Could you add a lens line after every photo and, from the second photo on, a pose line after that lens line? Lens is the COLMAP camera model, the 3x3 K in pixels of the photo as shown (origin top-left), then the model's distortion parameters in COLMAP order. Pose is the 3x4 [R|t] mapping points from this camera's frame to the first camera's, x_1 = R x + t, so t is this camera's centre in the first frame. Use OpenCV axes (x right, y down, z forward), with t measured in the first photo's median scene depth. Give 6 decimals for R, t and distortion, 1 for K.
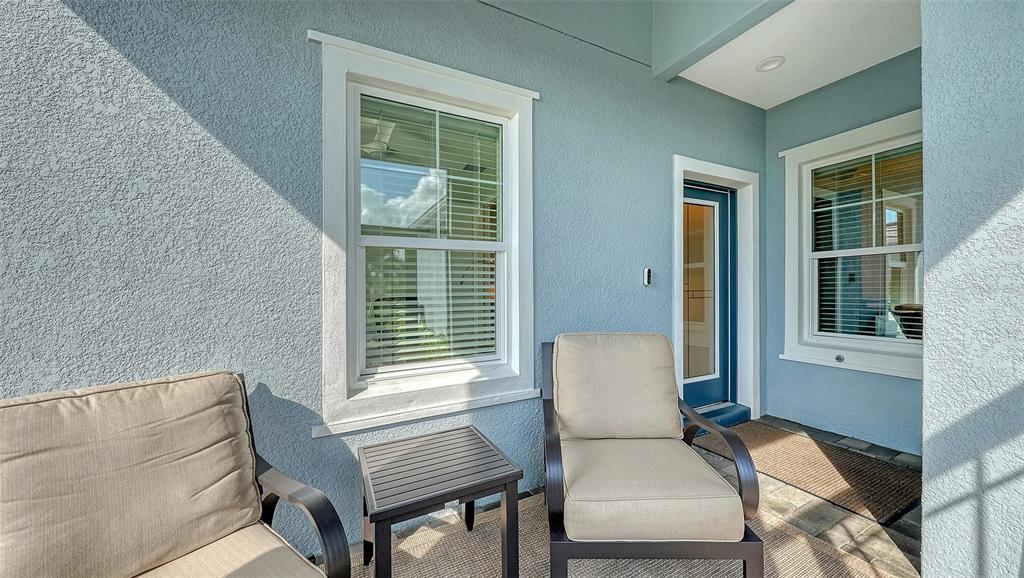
lens RADIAL K [[353.8, 0, 510.1], [0, 353.8, 289.5], [0, 0, 1]] dist [-0.014124, -0.000421]
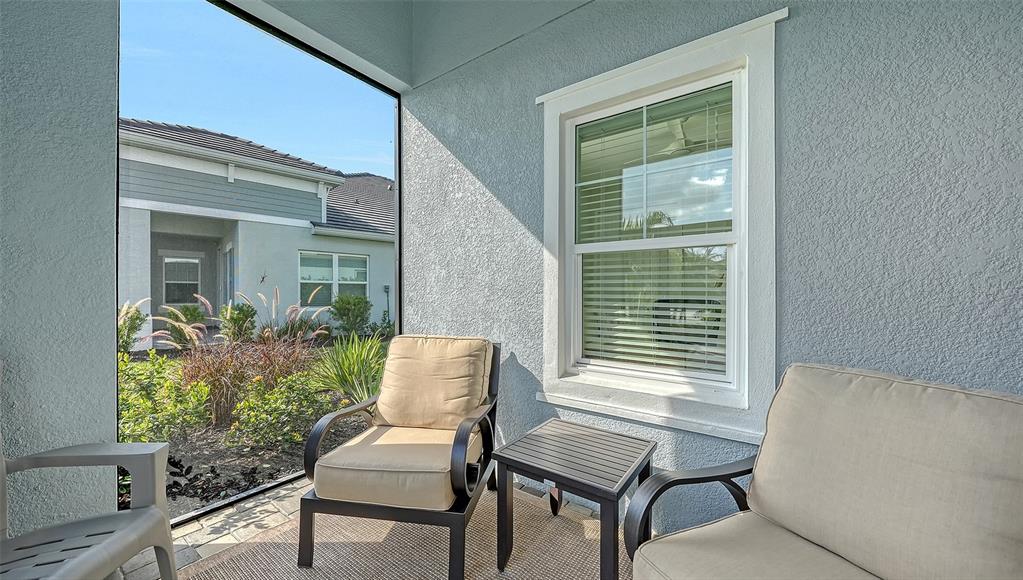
lens RADIAL K [[353.5, 0, 507.9], [0, 353.5, 288.2], [0, 0, 1]] dist [-0.014124, -0.000421]
pose [[0.452010, 0.011542, -0.891938, 0.559434], [-0.009824, 0.999920, 0.007961, -0.015515], [0.891959, 0.005164, 0.452087, 0.269586]]
